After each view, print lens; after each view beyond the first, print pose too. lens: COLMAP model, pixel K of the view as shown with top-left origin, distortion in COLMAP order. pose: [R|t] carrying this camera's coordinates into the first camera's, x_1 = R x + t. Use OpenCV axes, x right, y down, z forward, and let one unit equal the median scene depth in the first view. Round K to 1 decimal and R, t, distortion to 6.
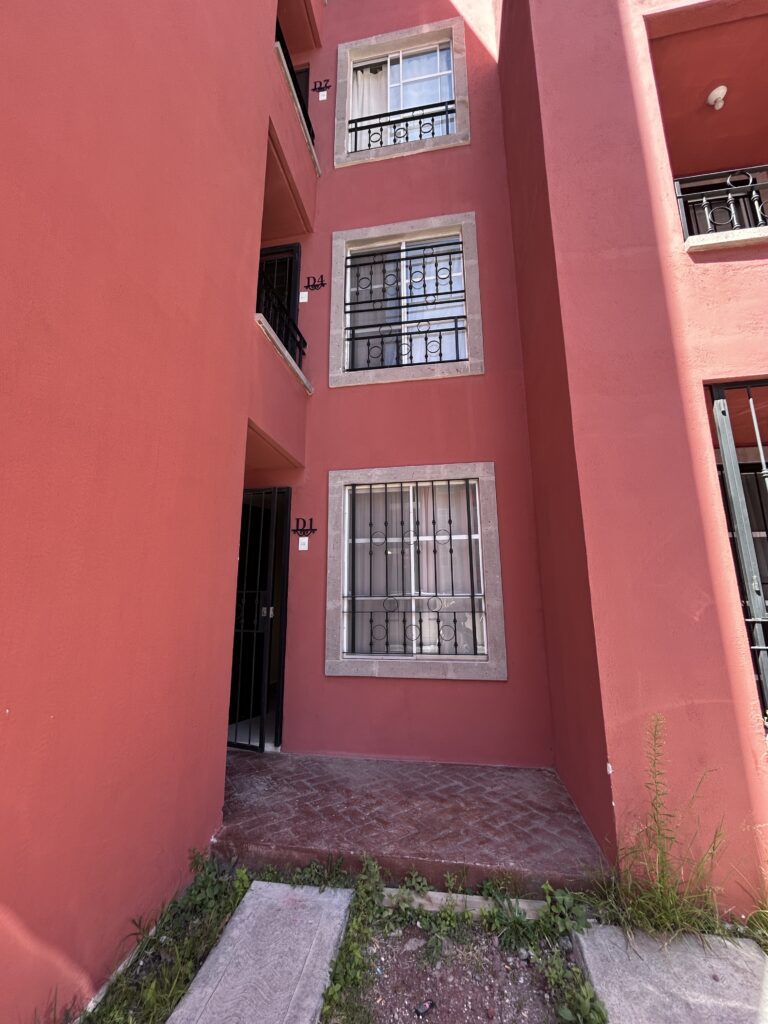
lens RADIAL K [[410.1, 0, 384.7], [0, 410.1, 511.6], [0, 0, 1]] dist [0.000699, -0.000126]
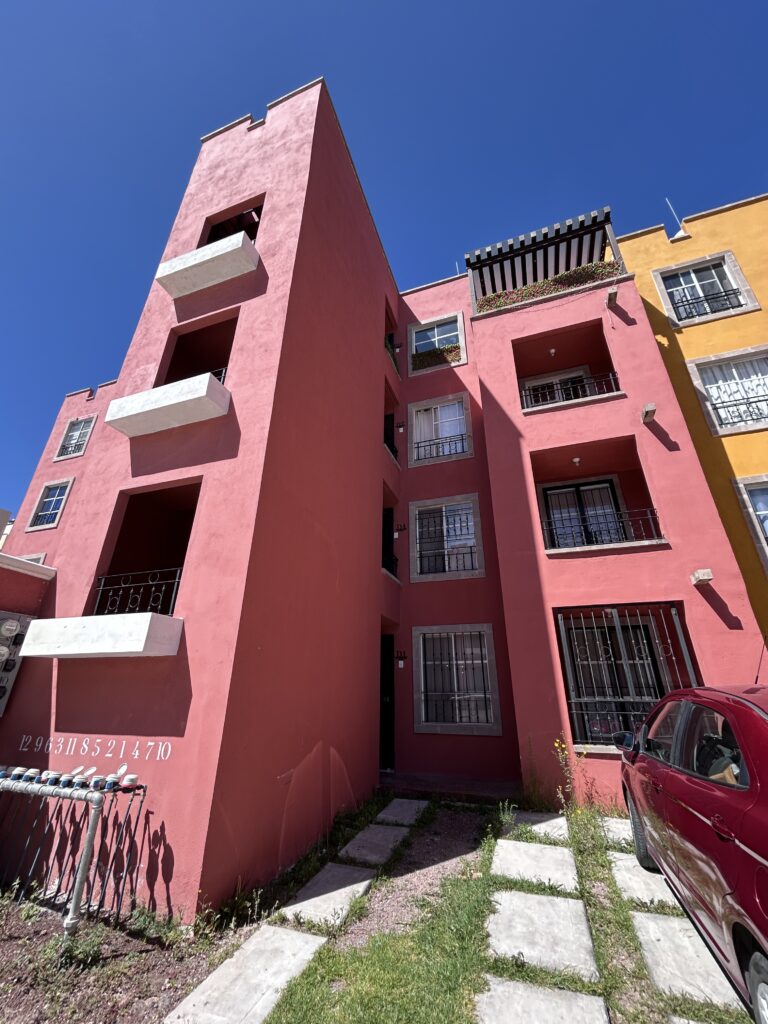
lens RADIAL K [[410.1, 0, 384.4], [0, 410.1, 512.0], [0, 0, 1]] dist [0.000699, -0.000126]
pose [[0.985144, -0.056763, -0.162077, 0.093980], [0.019924, 0.975198, -0.220434, -0.209923], [0.170570, 0.213930, 0.961842, -1.135242]]
